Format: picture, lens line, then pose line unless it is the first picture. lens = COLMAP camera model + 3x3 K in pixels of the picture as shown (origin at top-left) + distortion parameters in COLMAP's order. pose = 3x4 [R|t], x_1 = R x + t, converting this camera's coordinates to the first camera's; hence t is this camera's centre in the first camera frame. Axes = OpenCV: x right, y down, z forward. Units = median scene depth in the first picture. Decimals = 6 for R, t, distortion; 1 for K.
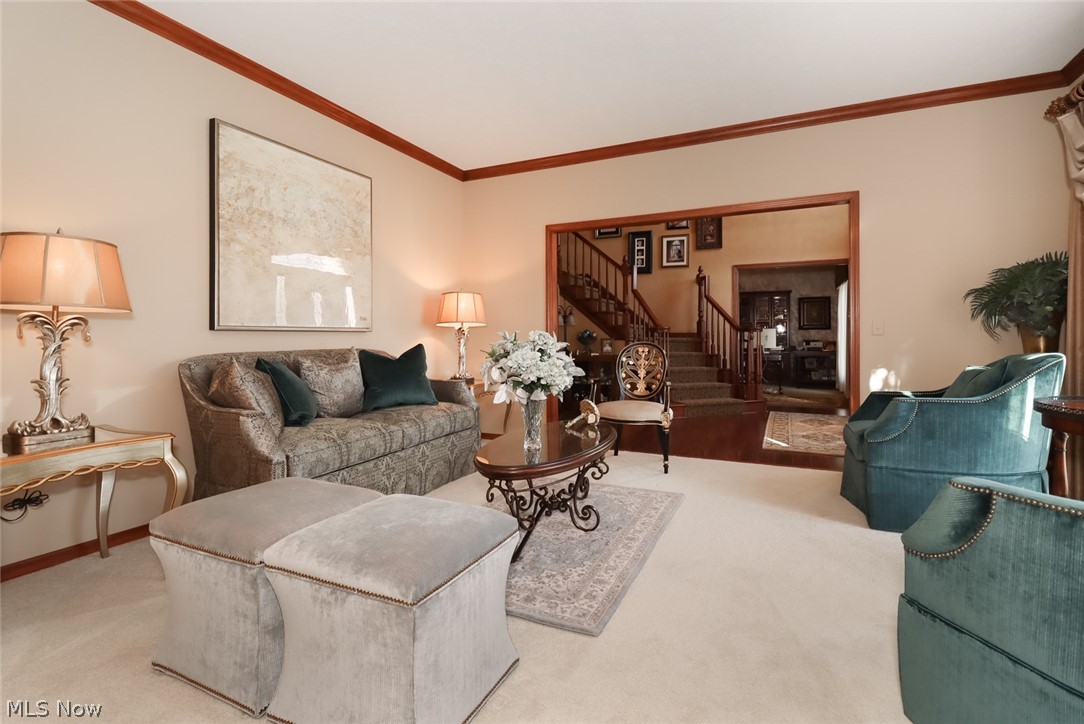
lens RADIAL K [[512.6, 0, 535.0], [0, 512.6, 352.6], [0, 0, 1]] dist [0.005142, -0.003350]
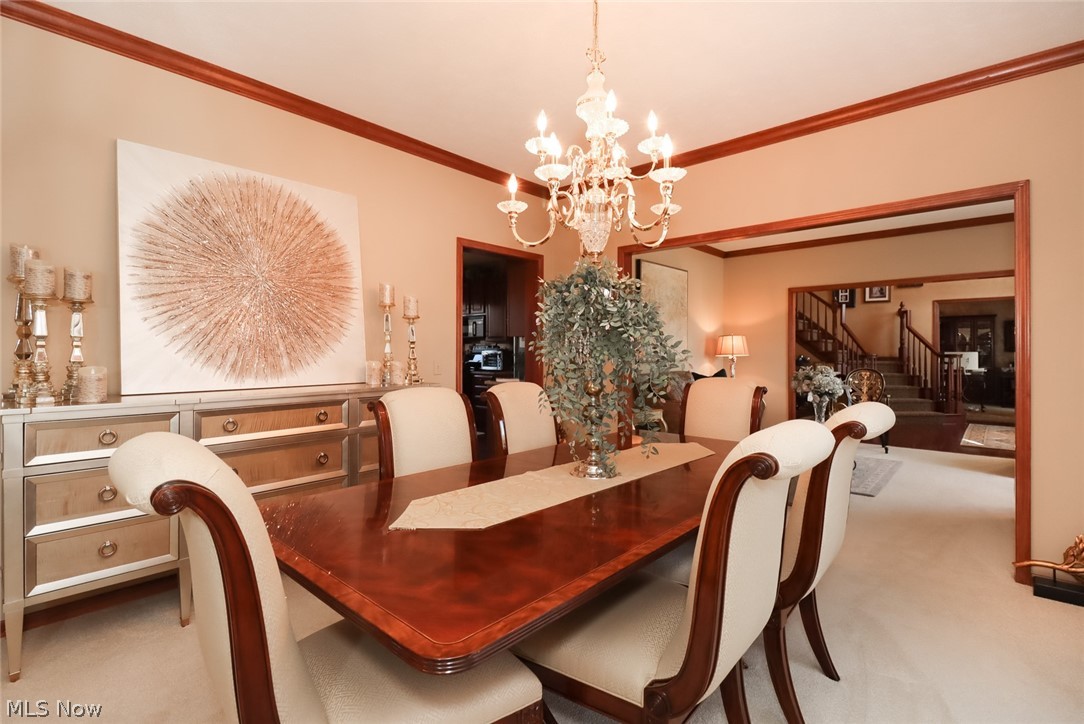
lens RADIAL K [[512.6, 0, 553.7], [0, 512.6, 360.3], [0, 0, 1]] dist [0.005142, -0.003350]
pose [[0.965657, 0.005251, -0.259766, -0.158011], [-0.008519, 0.999898, -0.011459, -0.011023], [0.259679, 0.013279, 0.965604, -0.385388]]
